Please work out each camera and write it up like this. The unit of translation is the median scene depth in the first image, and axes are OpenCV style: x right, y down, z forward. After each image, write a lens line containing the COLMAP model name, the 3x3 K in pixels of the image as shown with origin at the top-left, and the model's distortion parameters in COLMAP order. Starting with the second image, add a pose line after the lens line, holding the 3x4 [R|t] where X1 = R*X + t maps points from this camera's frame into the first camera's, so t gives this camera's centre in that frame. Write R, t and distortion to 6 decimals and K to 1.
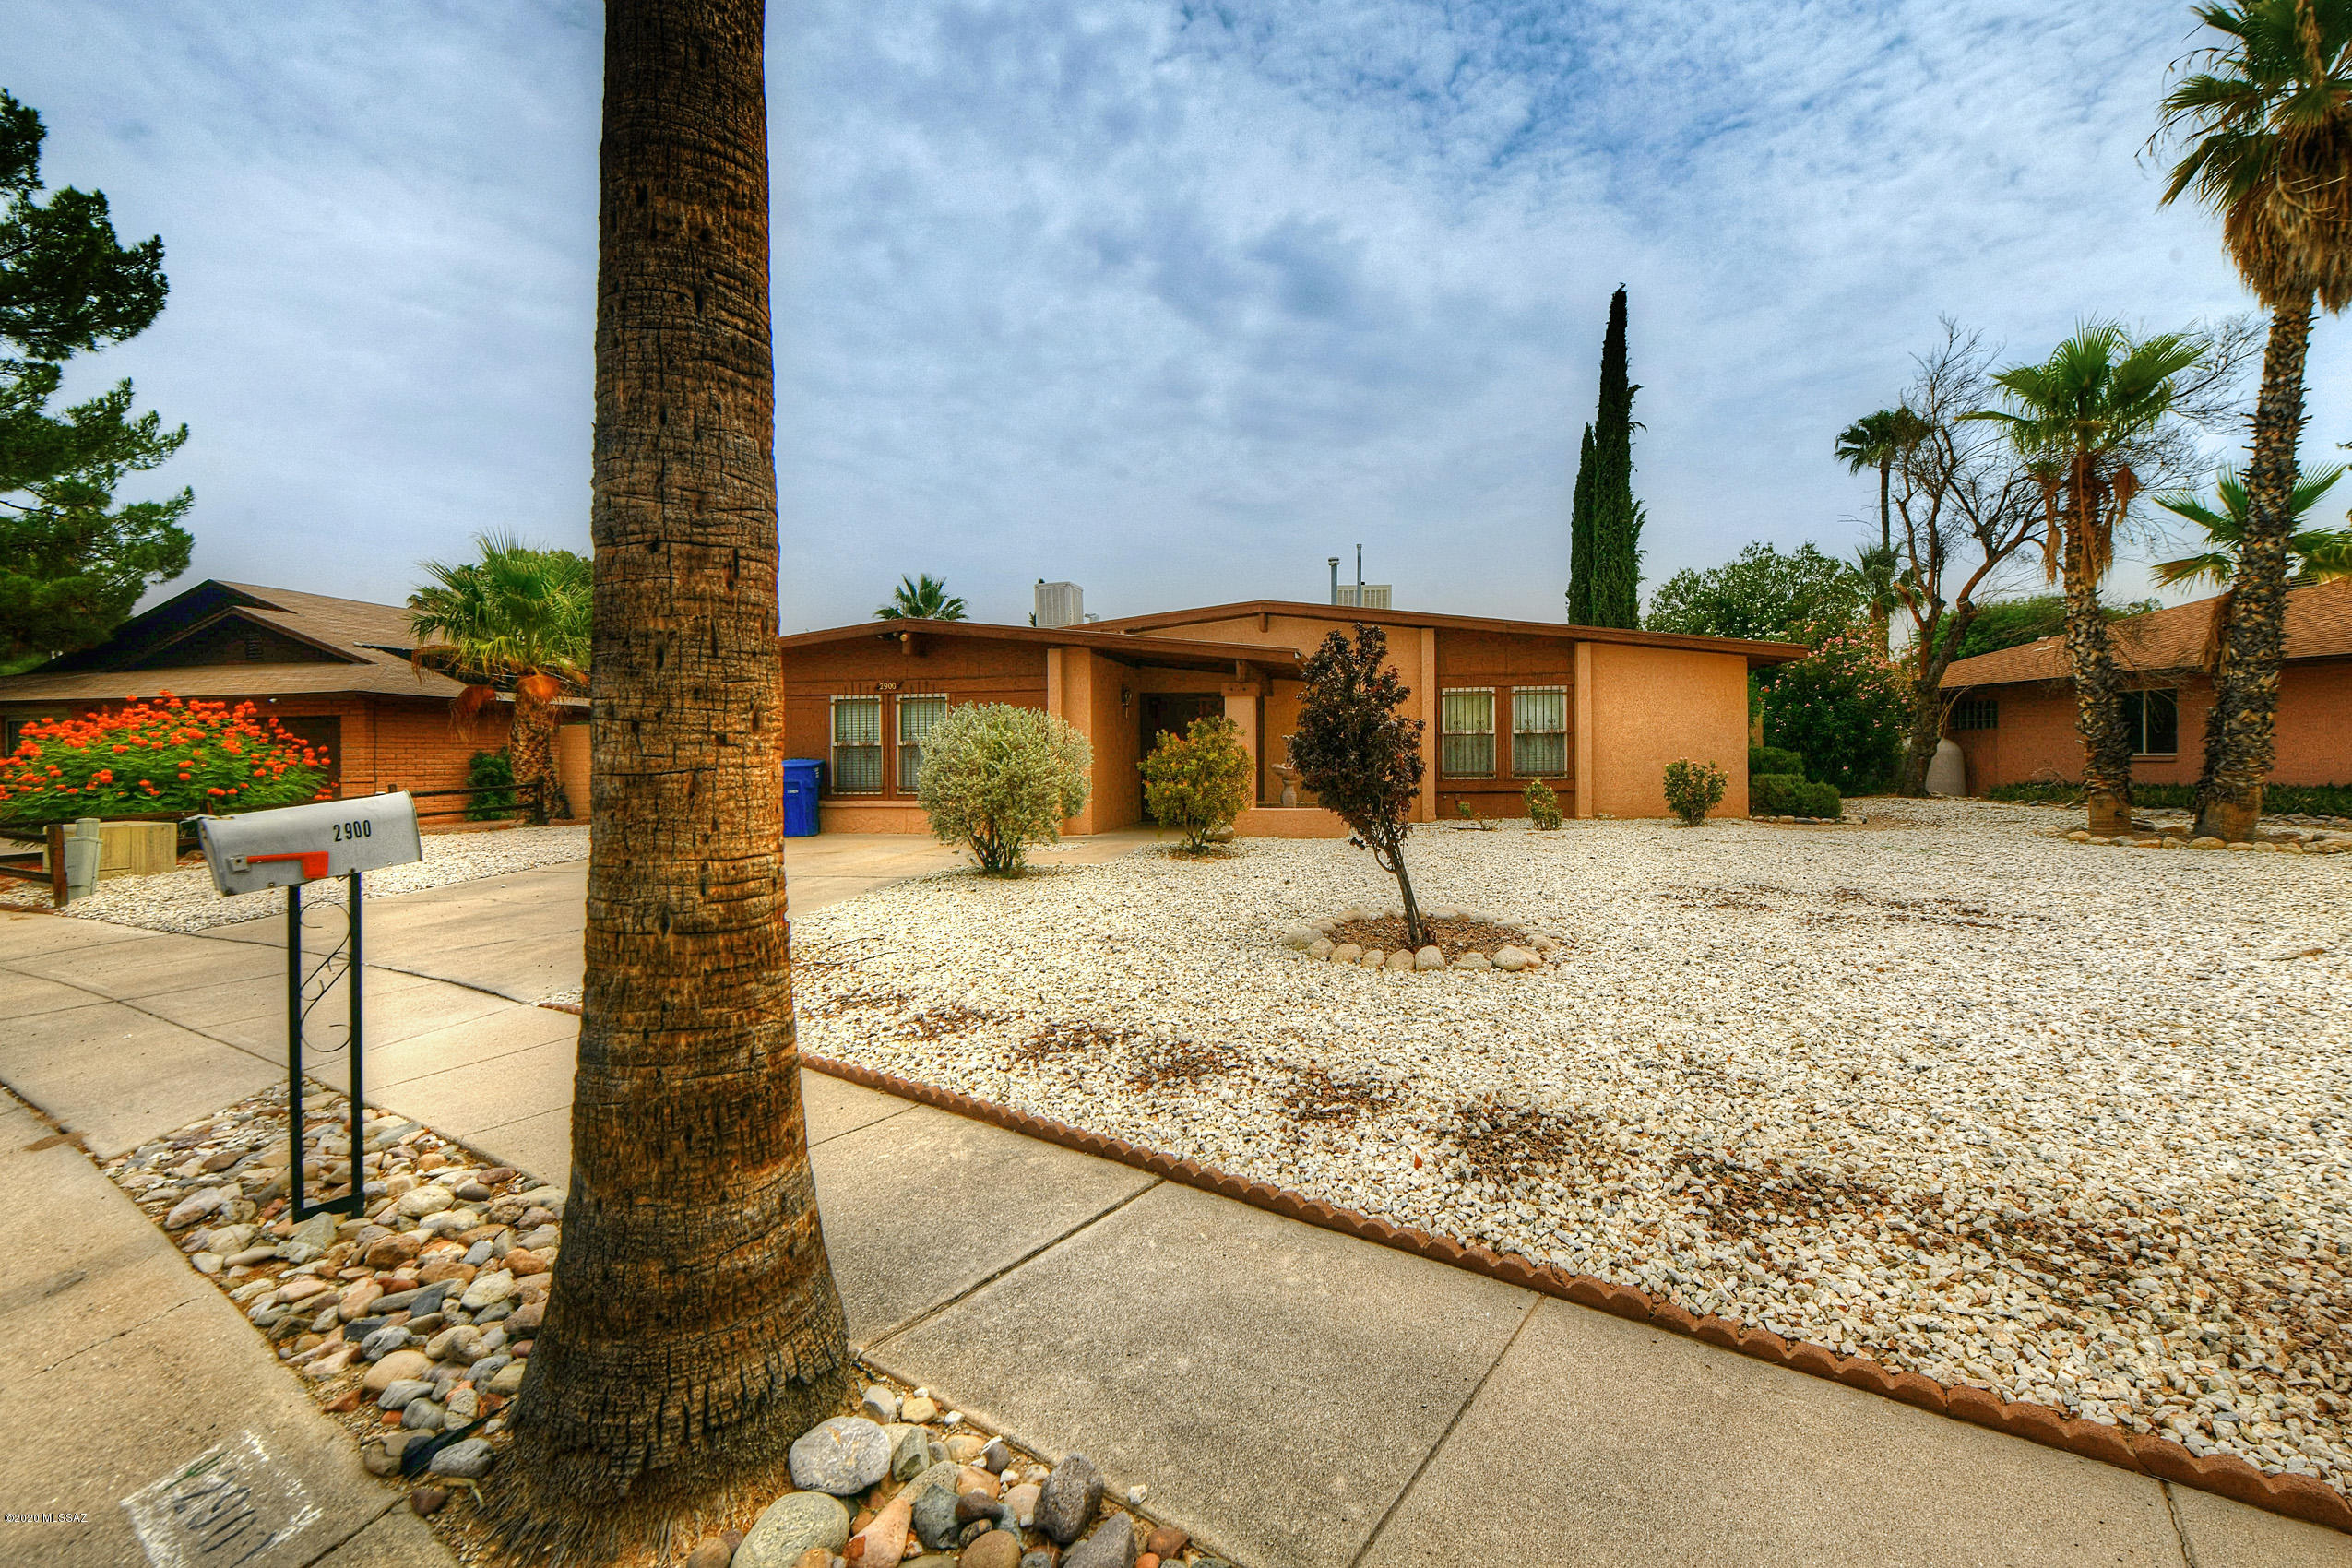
lens RADIAL K [[999.3, 0, 1179.4], [0, 999.3, 771.8], [0, 0, 1]] dist [-0.012023, 0.001662]
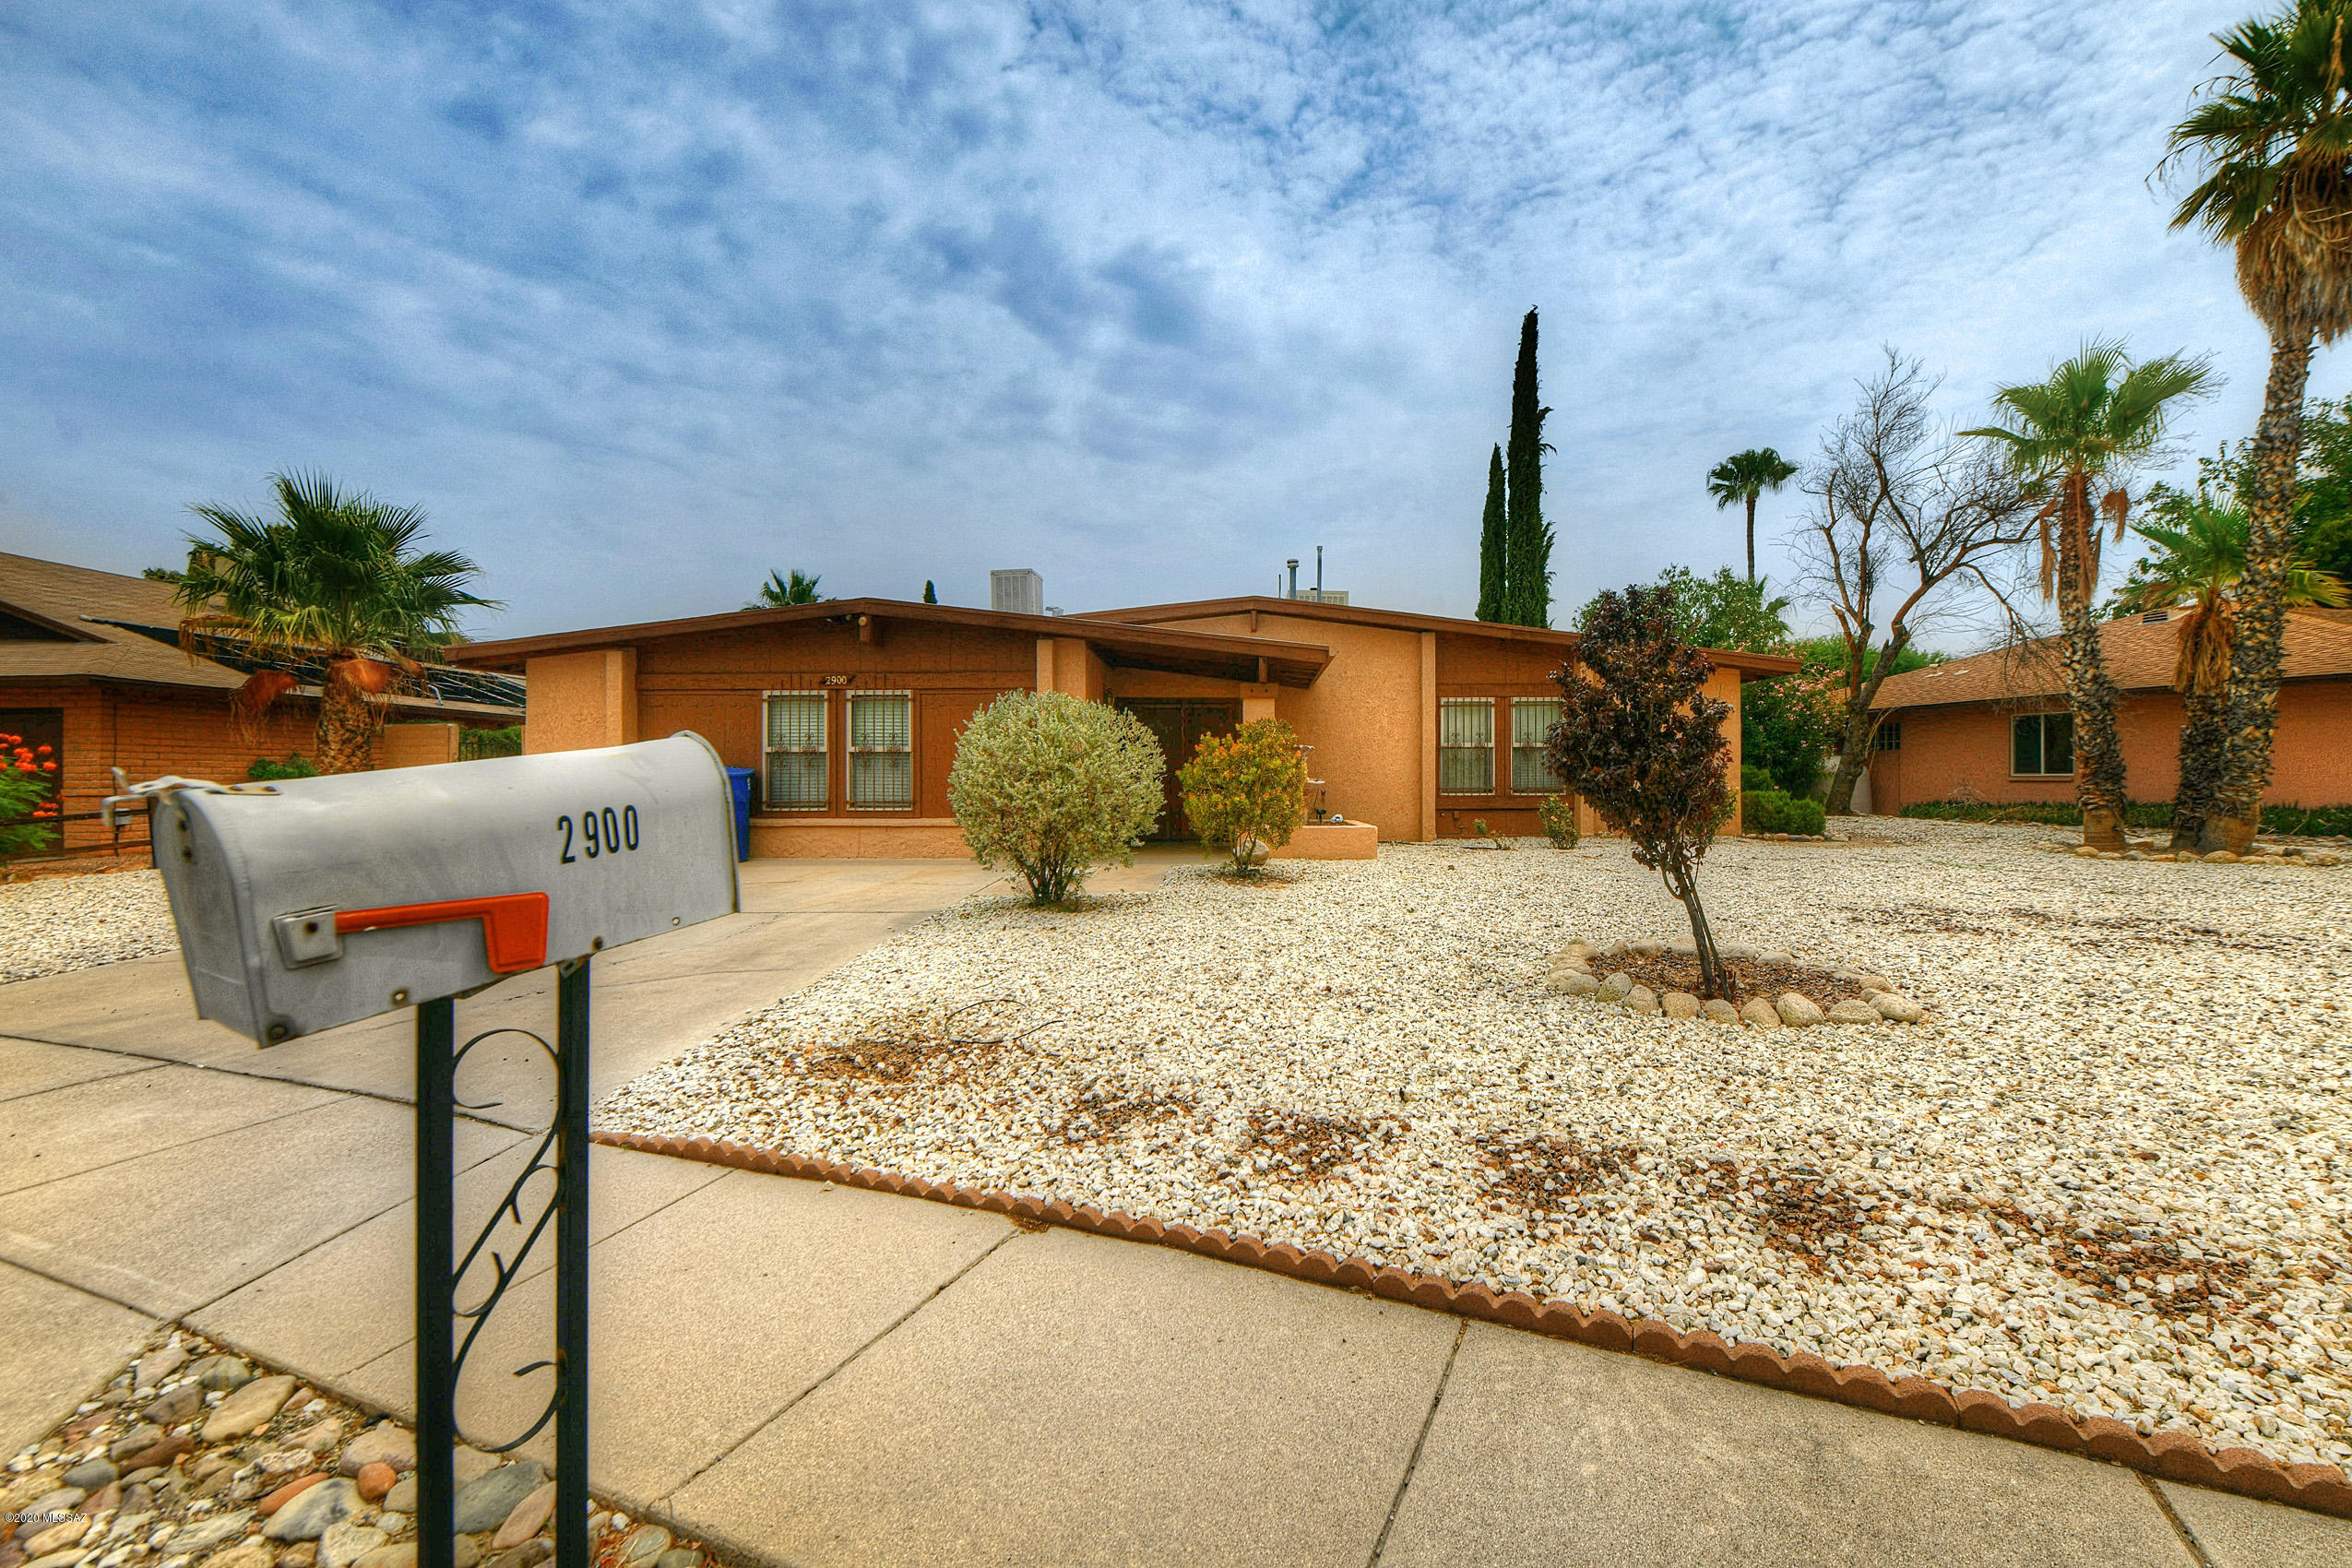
lens RADIAL K [[999.3, 0, 1164.4], [0, 999.3, 785.1], [0, 0, 1]] dist [-0.012023, 0.001662]
pose [[0.987394, 0.004665, 0.158214, -0.111000], [-0.002956, 0.999935, -0.011032, 0.007284], [-0.158255, 0.010425, 0.987343, 0.098241]]
